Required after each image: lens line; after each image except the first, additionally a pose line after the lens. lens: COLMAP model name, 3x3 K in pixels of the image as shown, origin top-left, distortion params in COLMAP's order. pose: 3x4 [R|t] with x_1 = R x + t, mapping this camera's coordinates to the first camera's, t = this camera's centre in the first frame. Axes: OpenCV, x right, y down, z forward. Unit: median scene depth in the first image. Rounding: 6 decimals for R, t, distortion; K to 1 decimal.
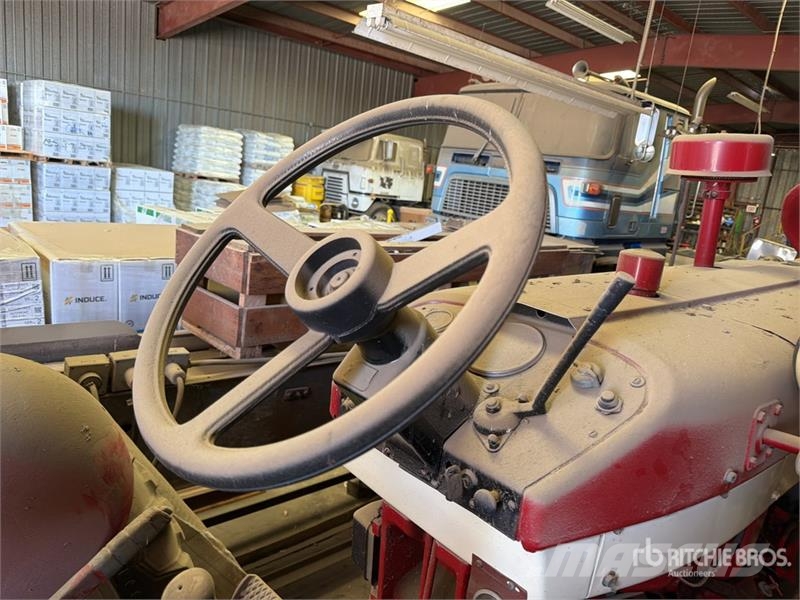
lens RADIAL K [[557.8, 0, 400.0], [0, 557.8, 300.0], [0, 0, 1]] dist [-0.047476, 0.000723]
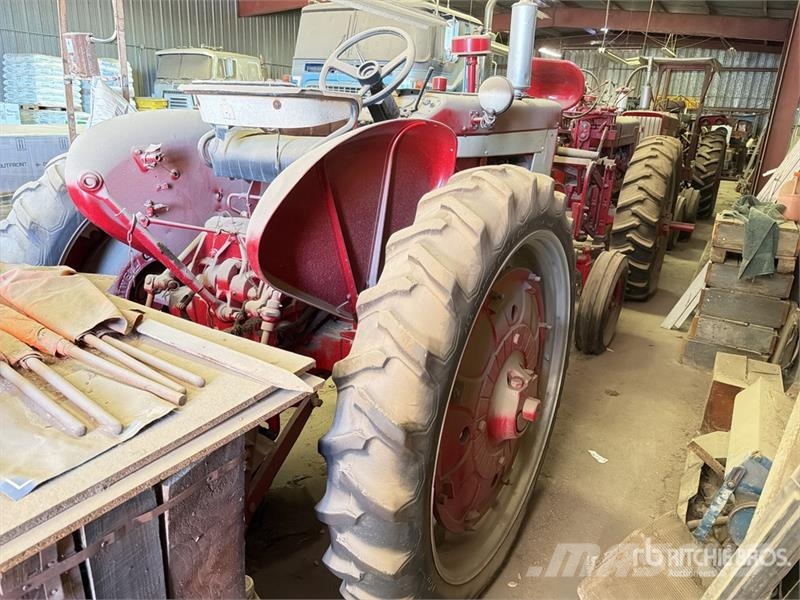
lens RADIAL K [[557.8, 0, 400.0], [0, 557.8, 300.0], [0, 0, 1]] dist [-0.047476, 0.000723]
pose [[0.952299, -0.156589, 0.261927, -0.098310], [0.120000, 0.981319, 0.150378, 0.082307], [-0.280581, -0.111773, 0.953300, -0.255702]]
